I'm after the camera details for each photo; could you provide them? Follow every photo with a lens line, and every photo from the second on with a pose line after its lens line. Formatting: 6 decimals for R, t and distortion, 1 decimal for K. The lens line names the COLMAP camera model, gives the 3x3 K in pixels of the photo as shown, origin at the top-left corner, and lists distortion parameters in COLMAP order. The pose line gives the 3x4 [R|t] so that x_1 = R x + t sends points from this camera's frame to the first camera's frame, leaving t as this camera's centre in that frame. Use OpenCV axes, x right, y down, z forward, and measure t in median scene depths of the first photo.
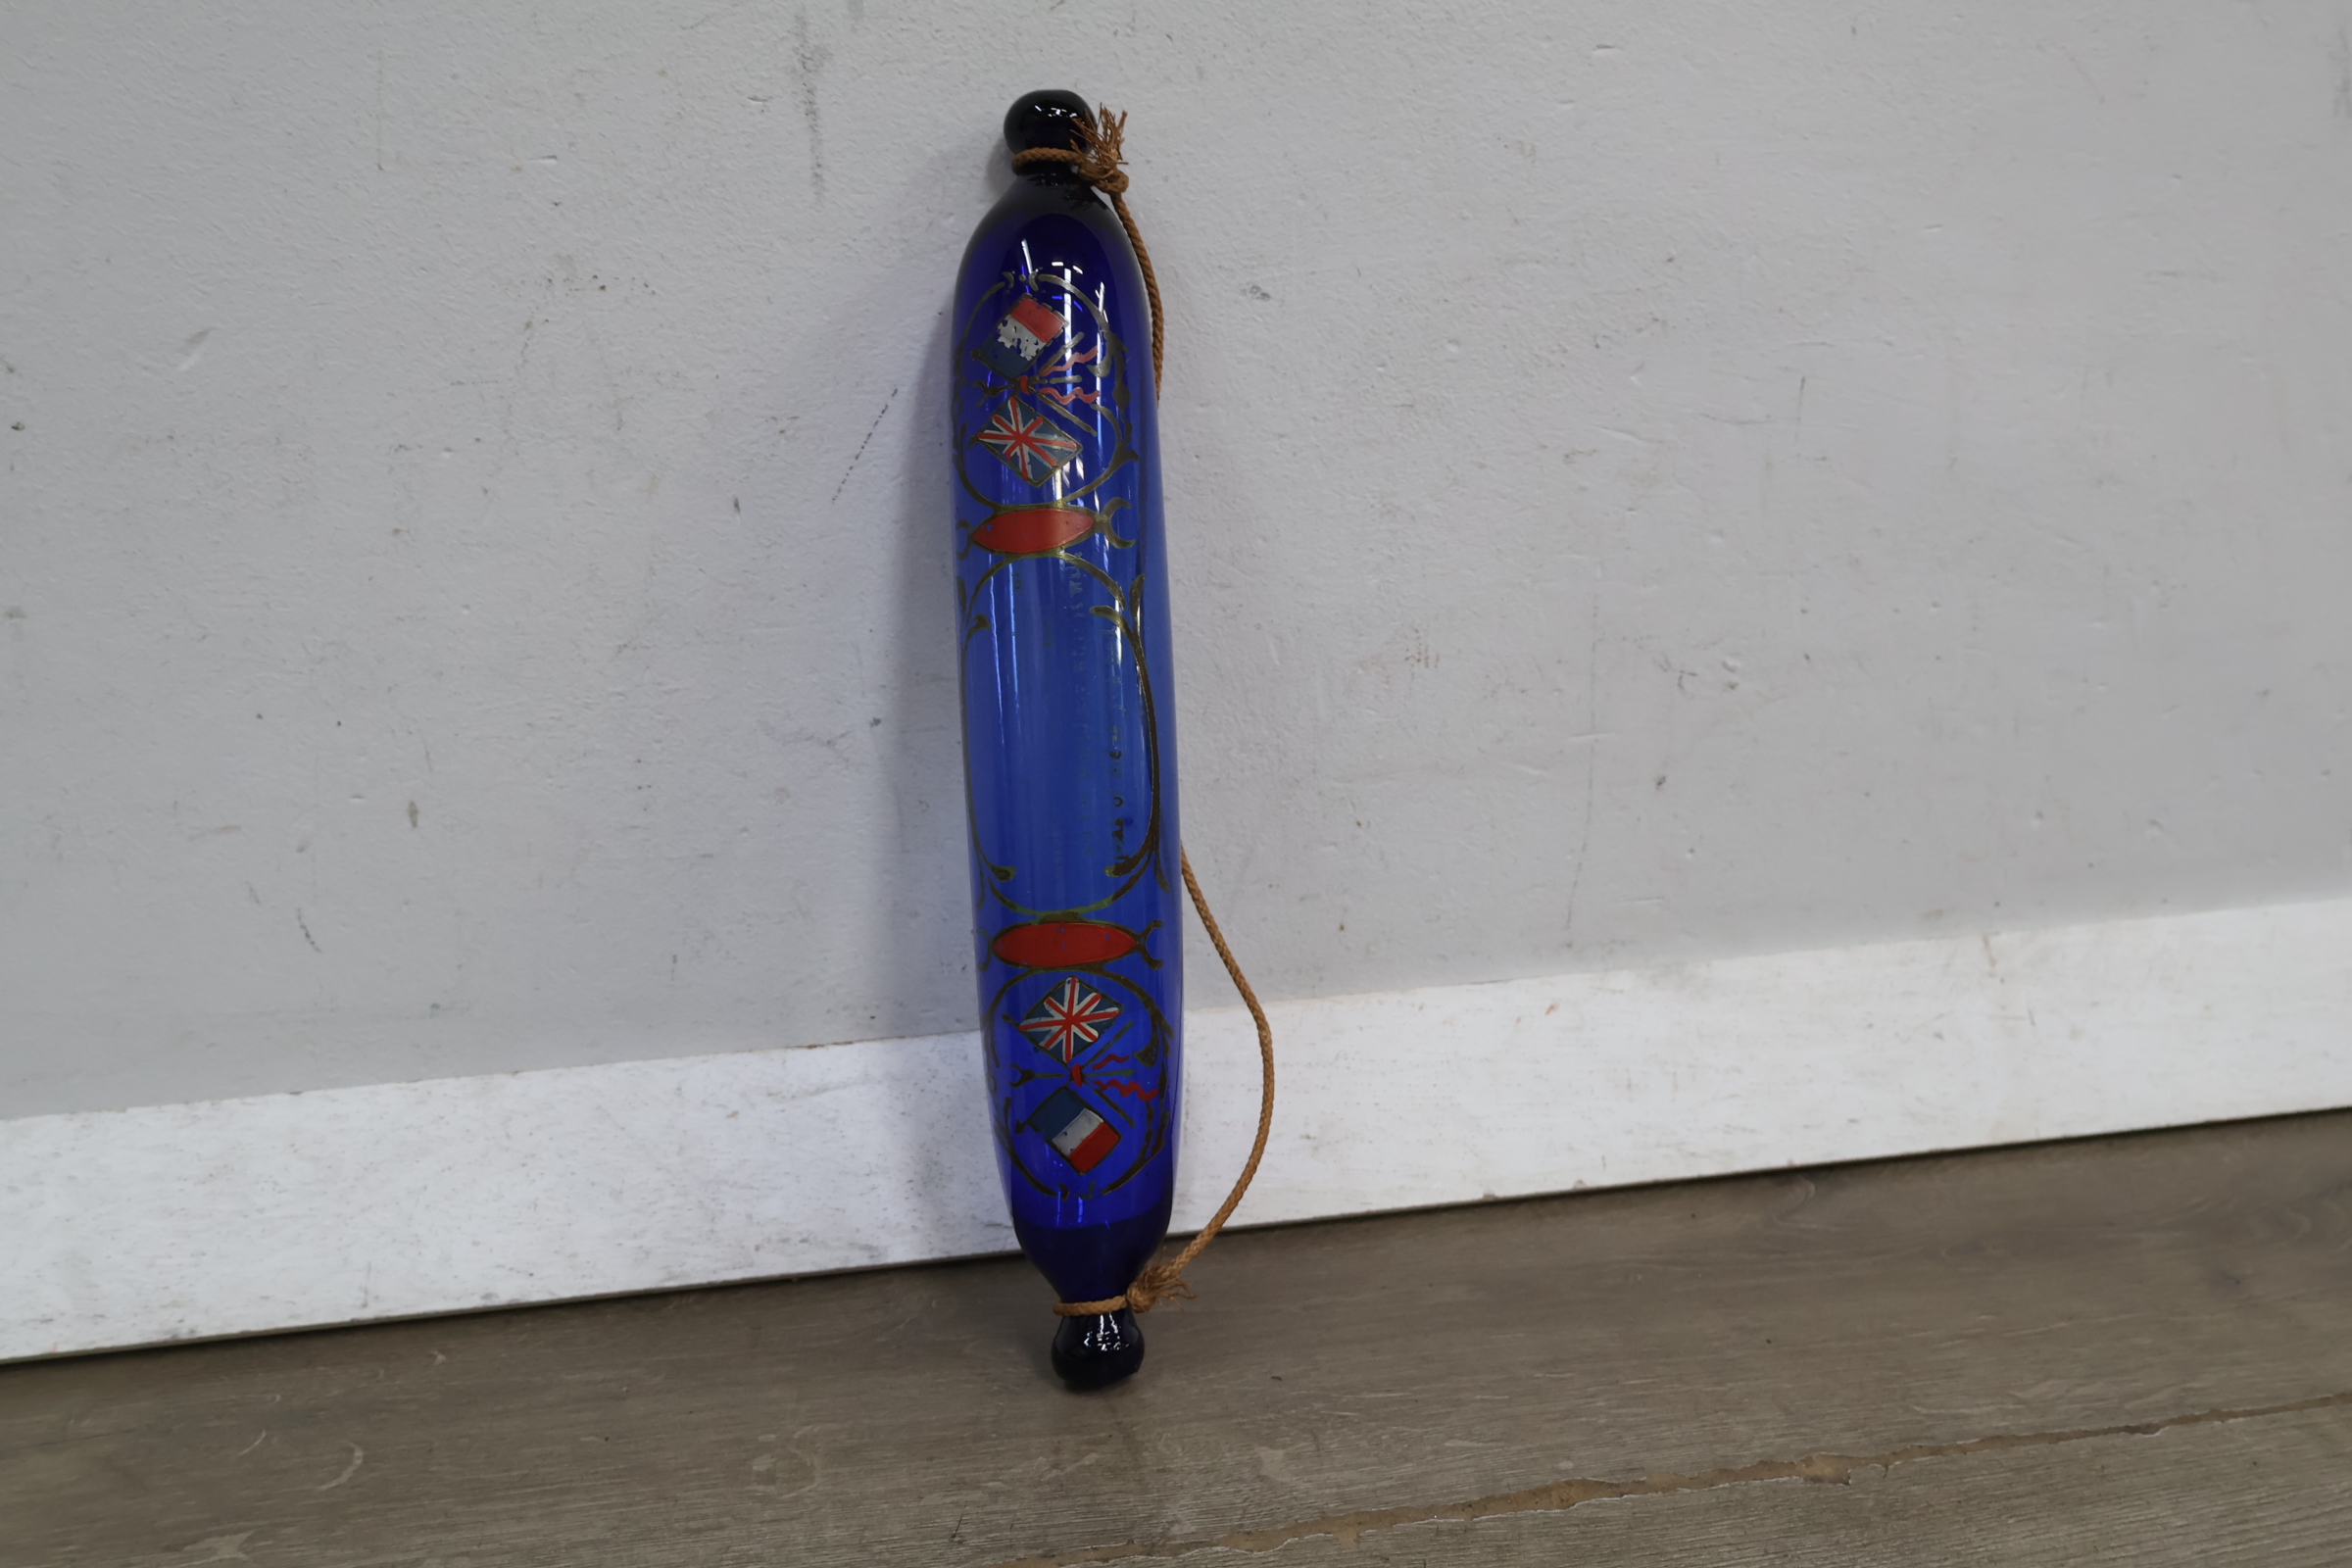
lens RADIAL K [[2361.4, 0, 1171.5], [0, 2361.4, 790.9], [0, 0, 1]] dist [0.013973, 0.000000]
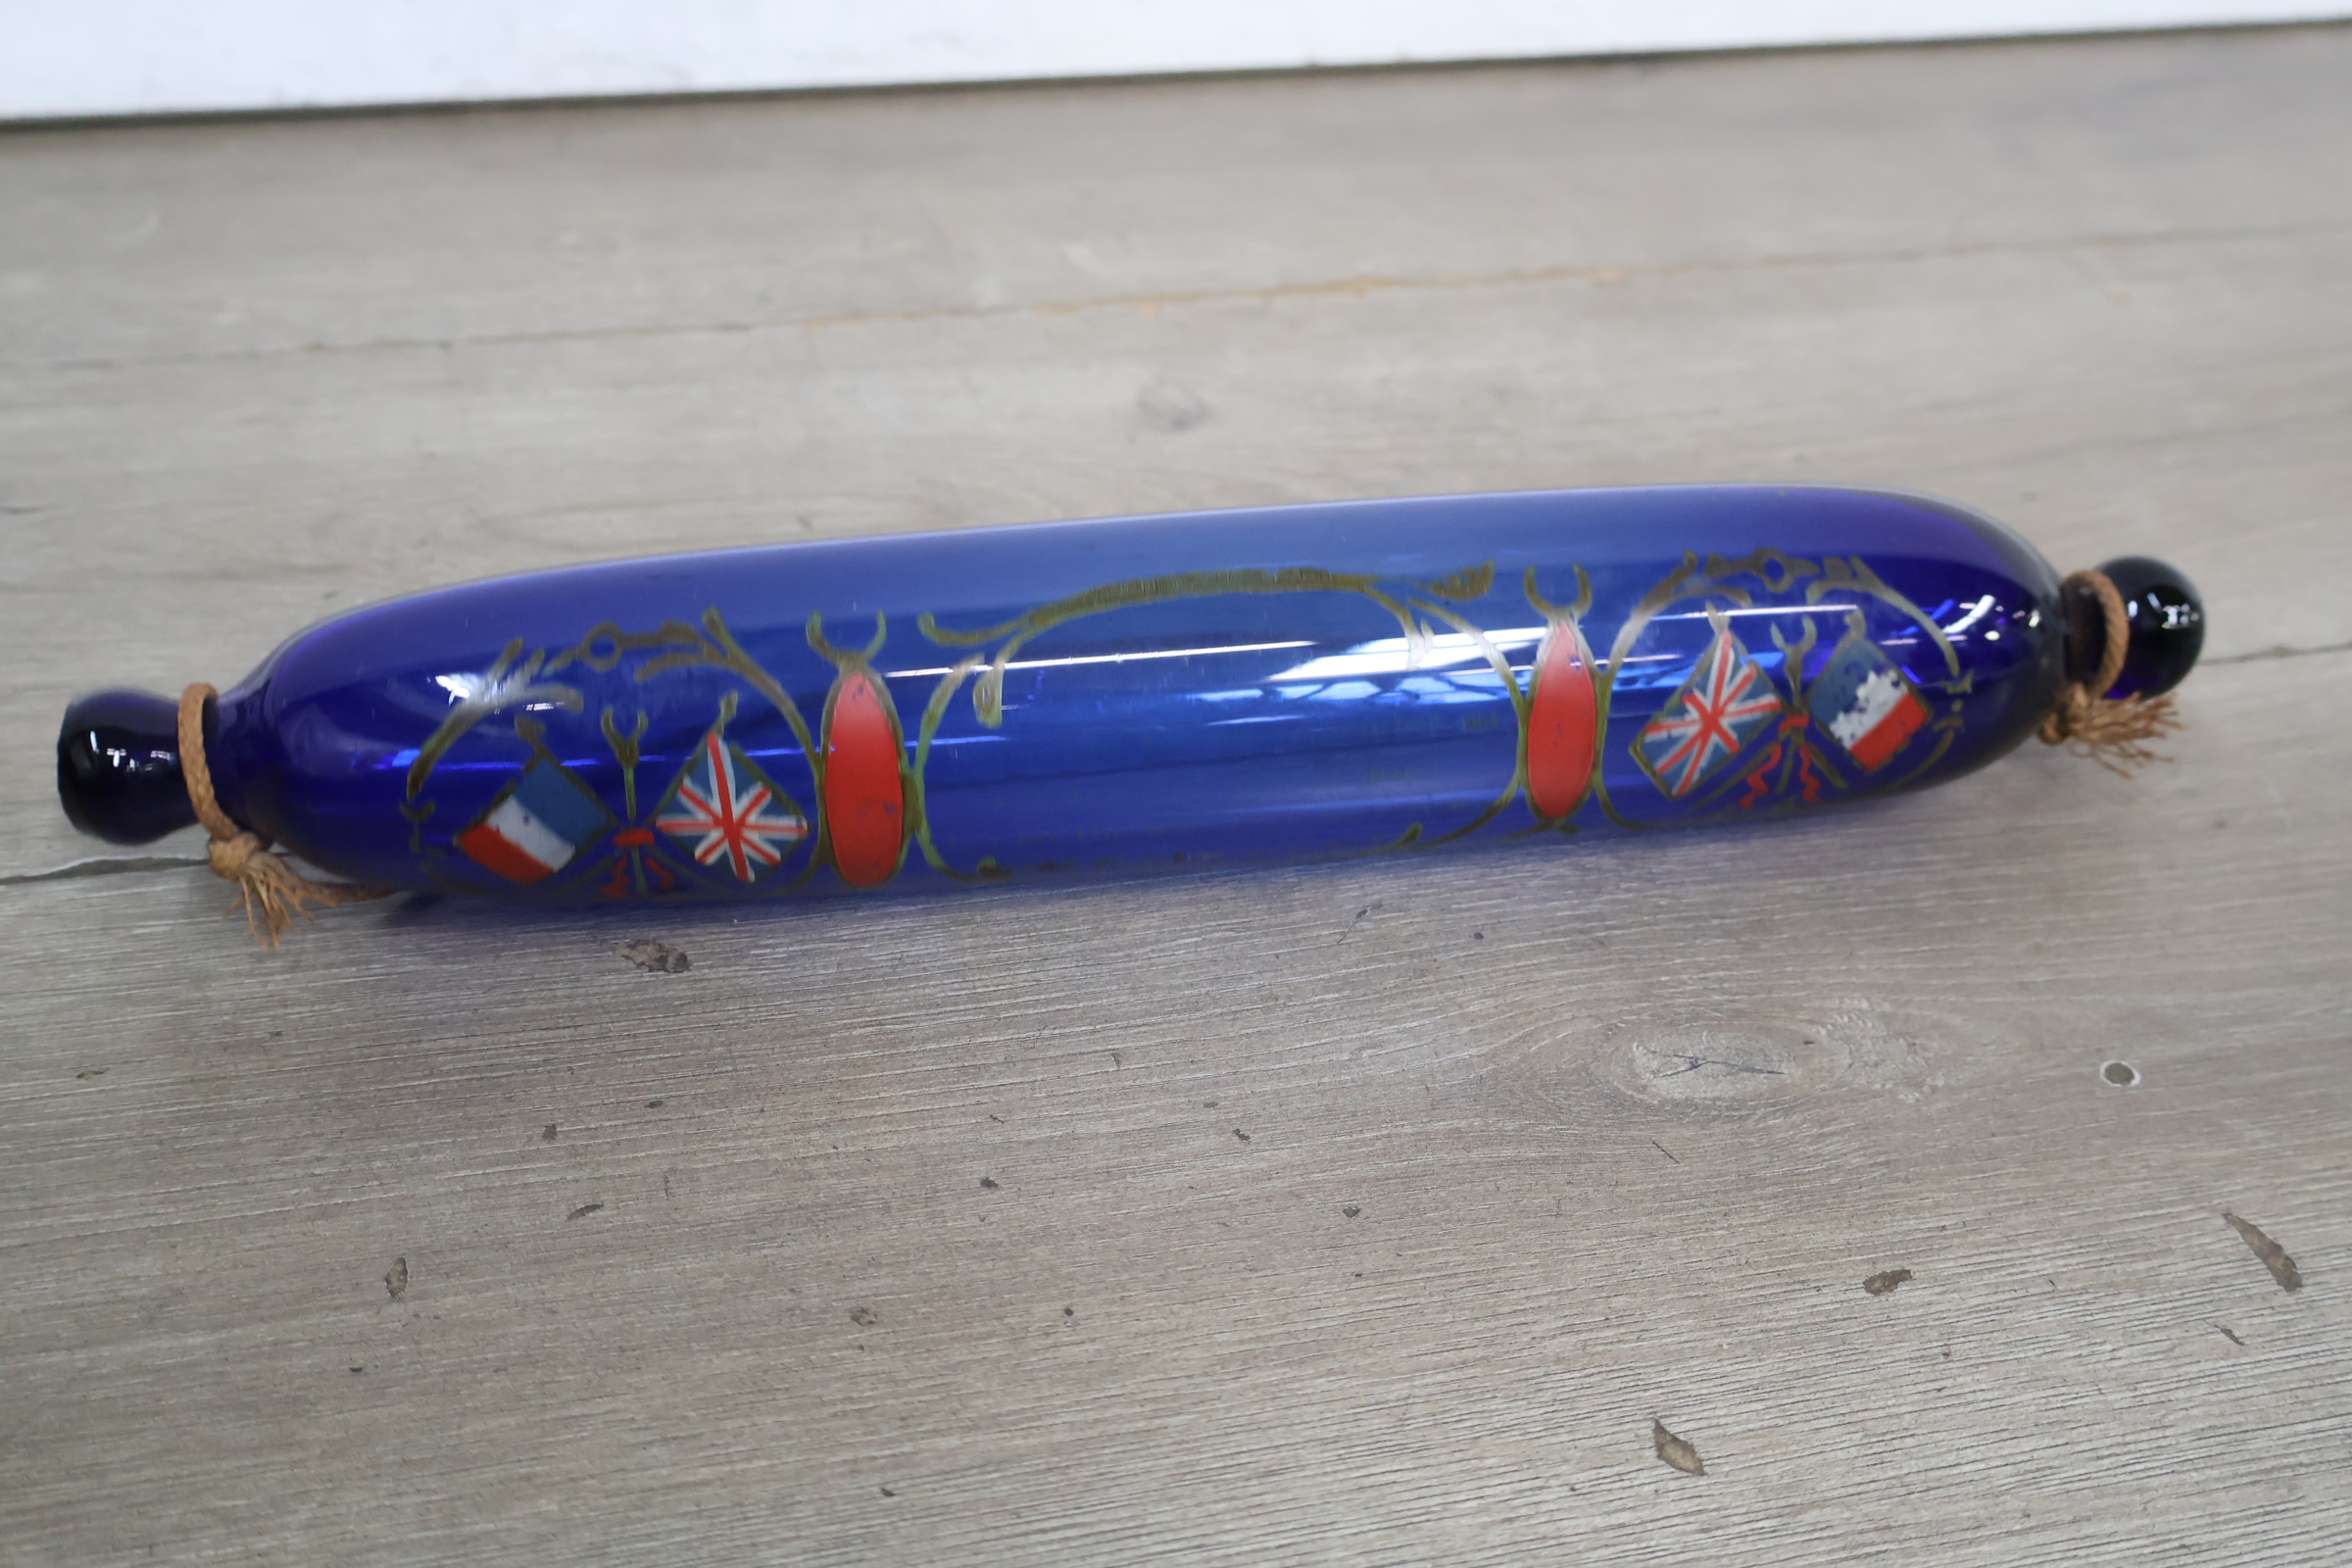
lens RADIAL K [[2361.4, 0, 1184.1], [0, 2361.4, 793.2], [0, 0, 1]] dist [0.013973, 0.000000]
pose [[0.996778, 0.021498, 0.077275, 0.014395], [-0.046162, 0.941624, 0.333485, 0.161591], [-0.065594, -0.335978, 0.939583, -0.038410]]
